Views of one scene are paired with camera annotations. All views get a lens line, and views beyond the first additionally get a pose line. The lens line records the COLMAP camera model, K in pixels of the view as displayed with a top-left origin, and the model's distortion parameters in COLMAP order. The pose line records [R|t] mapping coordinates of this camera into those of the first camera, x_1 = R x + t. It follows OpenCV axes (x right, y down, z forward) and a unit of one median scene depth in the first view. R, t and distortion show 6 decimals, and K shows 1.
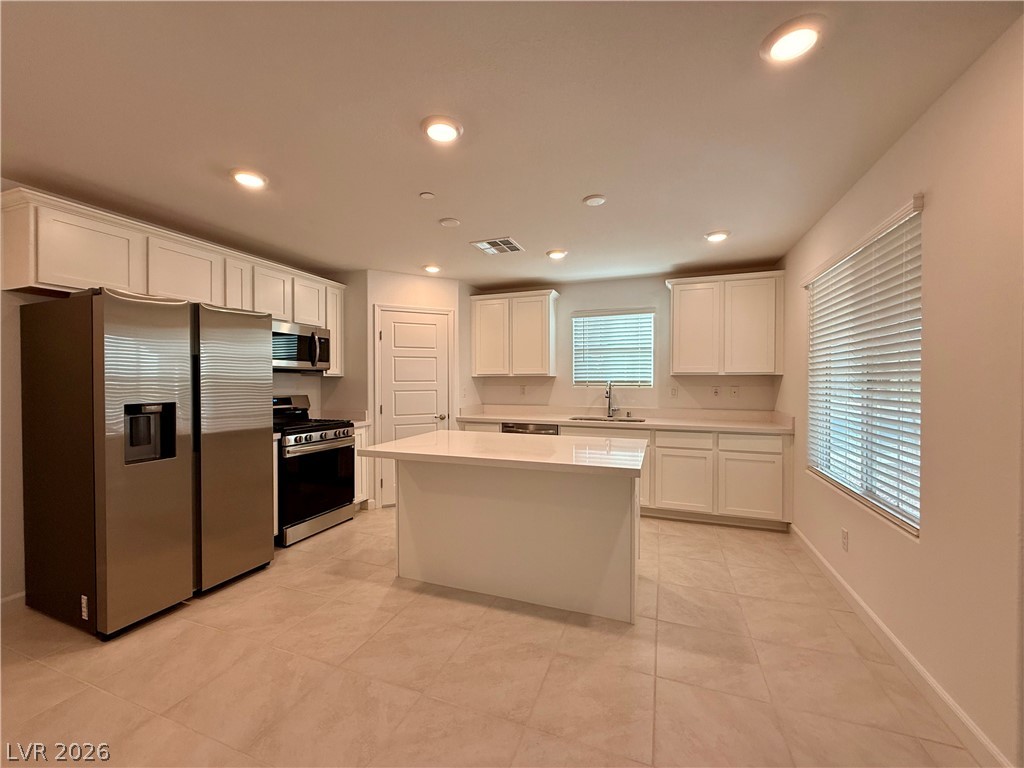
lens RADIAL K [[409.9, 0, 505.6], [0, 409.9, 386.5], [0, 0, 1]] dist [0.000094, 0.000015]
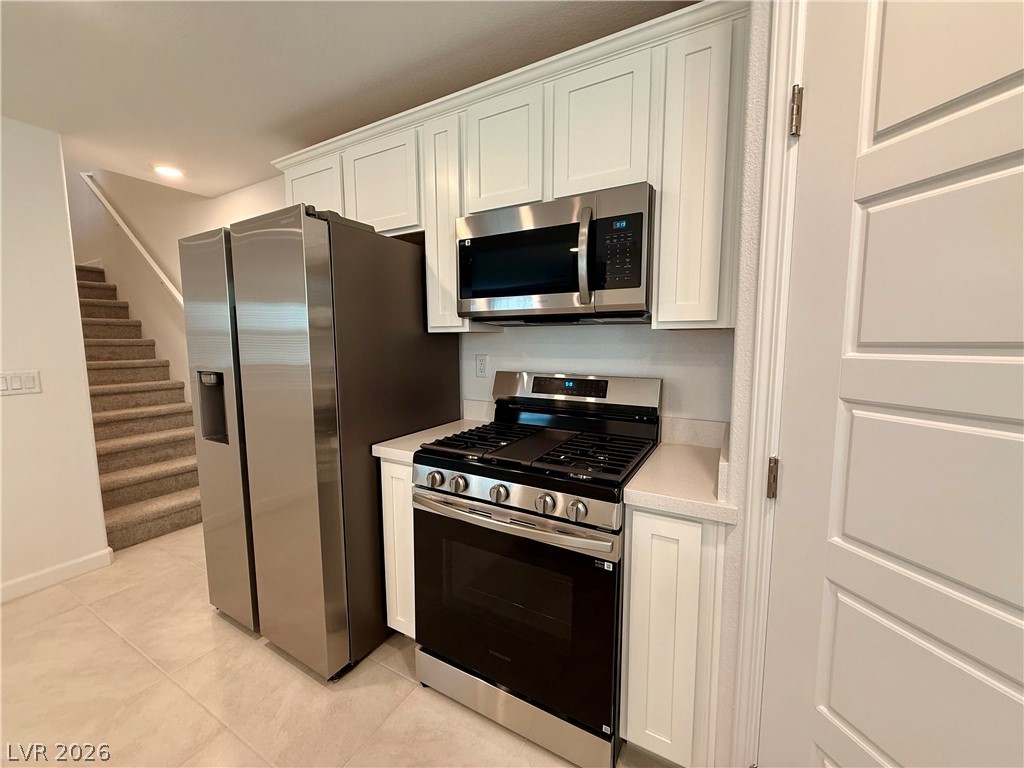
lens RADIAL K [[406.5, 0, 511.0], [0, 406.5, 382.5], [0, 0, 1]] dist [0.002270, 0.000125]
pose [[-0.143187, 0.102487, -0.984375, -0.120833], [-0.009895, 0.994426, 0.104972, -0.022357], [0.989646, 0.024771, -0.141375, 1.333260]]
